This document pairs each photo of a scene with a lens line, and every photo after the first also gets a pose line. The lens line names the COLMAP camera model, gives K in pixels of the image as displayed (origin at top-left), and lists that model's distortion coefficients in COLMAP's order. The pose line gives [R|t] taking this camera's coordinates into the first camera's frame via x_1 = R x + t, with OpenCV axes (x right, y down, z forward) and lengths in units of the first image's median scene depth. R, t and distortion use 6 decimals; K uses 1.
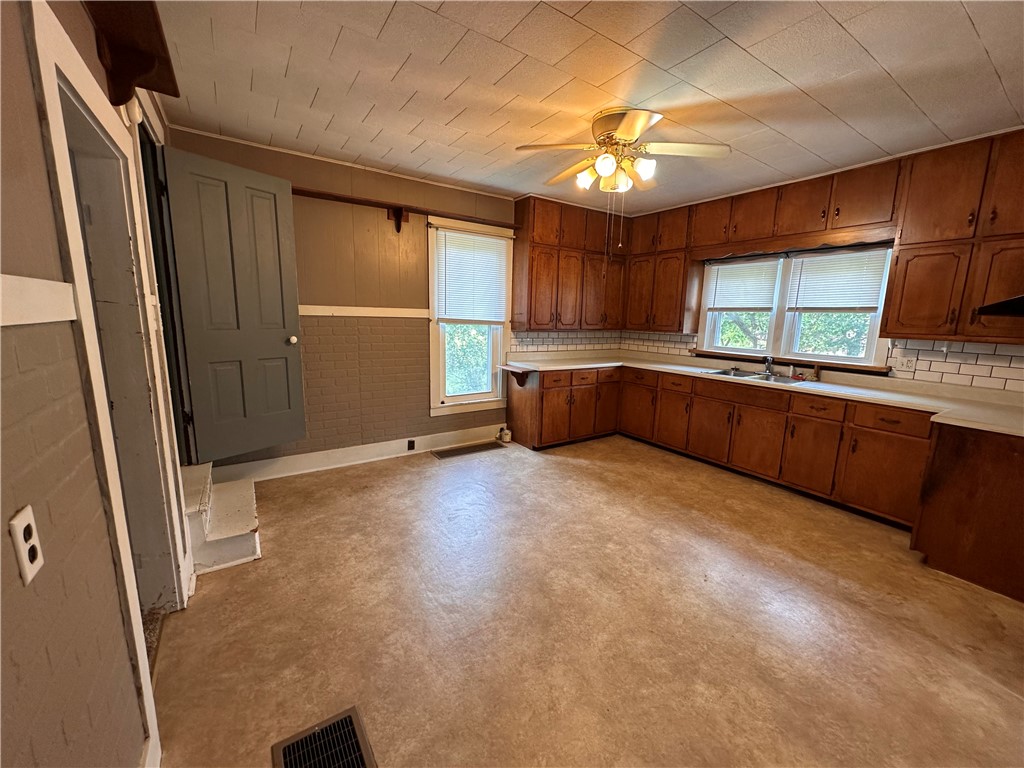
lens RADIAL K [[408.8, 0, 512.3], [0, 408.8, 385.0], [0, 0, 1]] dist [-0.002351, -0.000329]
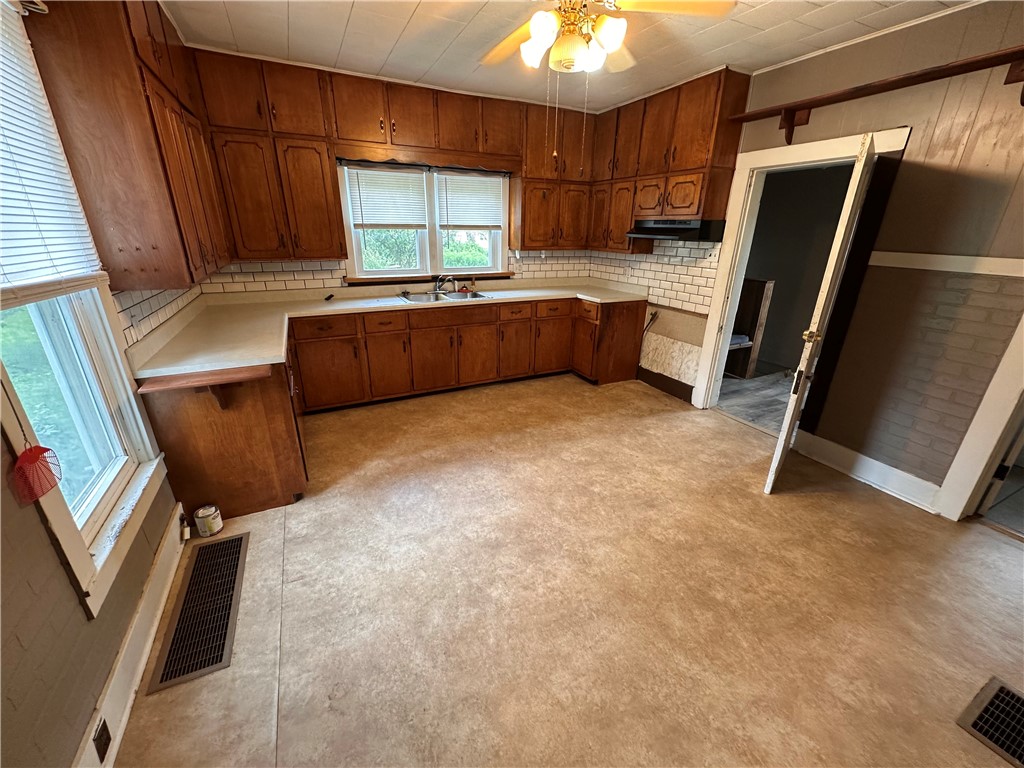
lens RADIAL K [[408.8, 0, 509.7], [0, 408.8, 385.3], [0, 0, 1]] dist [-0.002351, -0.000329]
pose [[0.122961, -0.380312, 0.916648, -0.445793], [0.156664, 0.919514, 0.360486, -0.173528], [-0.979968, 0.099280, 0.172646, 0.738069]]
